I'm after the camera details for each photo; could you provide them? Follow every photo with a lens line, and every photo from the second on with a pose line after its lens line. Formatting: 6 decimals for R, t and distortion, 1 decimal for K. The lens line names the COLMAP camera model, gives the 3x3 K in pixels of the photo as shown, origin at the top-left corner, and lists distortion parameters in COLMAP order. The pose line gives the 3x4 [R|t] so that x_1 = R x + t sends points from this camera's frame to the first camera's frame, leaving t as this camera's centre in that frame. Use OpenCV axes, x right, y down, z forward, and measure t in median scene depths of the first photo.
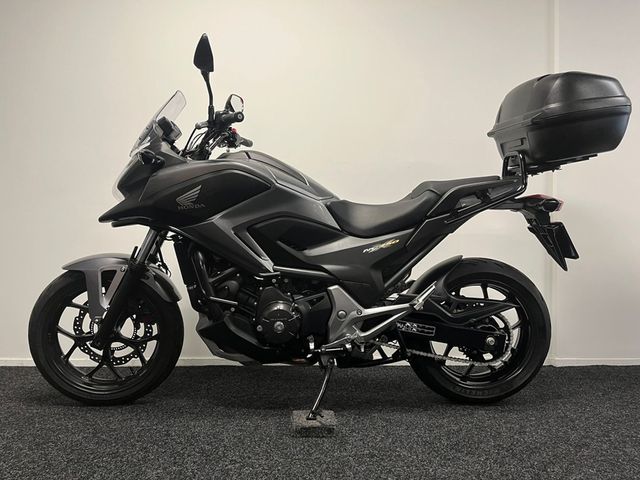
lens RADIAL K [[481.0, 0, 320.0], [0, 481.0, 240.0], [0, 0, 1]] dist [0.039068, -0.000922]
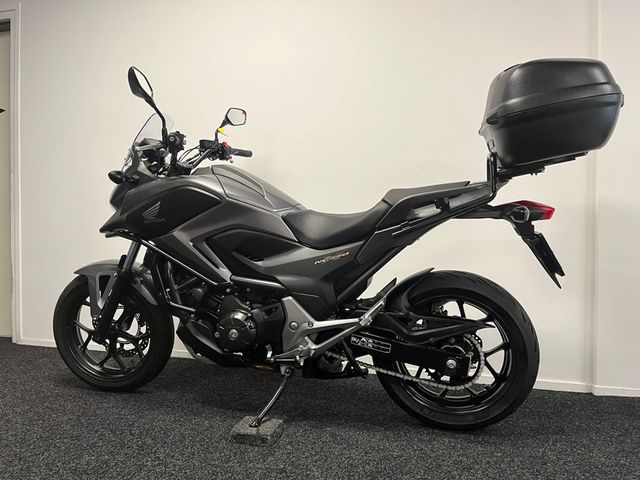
lens RADIAL K [[481.0, 0, 320.0], [0, 481.0, 240.0], [0, 0, 1]] dist [0.039068, -0.000922]
pose [[0.953785, 0.004685, -0.300454, 0.395273], [0.001870, 0.999767, 0.021528, -0.045440], [0.300485, -0.021095, 0.953553, 0.061025]]
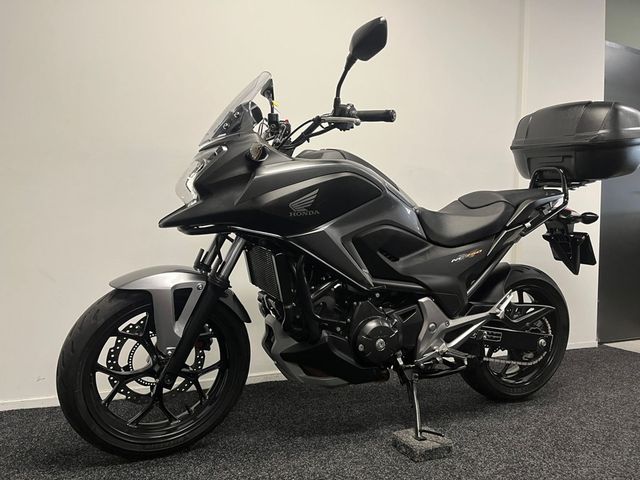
lens RADIAL K [[485.0, 0, 320.0], [0, 485.0, 240.0], [0, 0, 1]] dist [0.020403, -0.004505]
pose [[0.928990, 0.005504, 0.370063, -0.522907], [-0.015164, 0.999616, 0.023199, -0.039381], [-0.369793, -0.027163, 0.928717, 0.178231]]
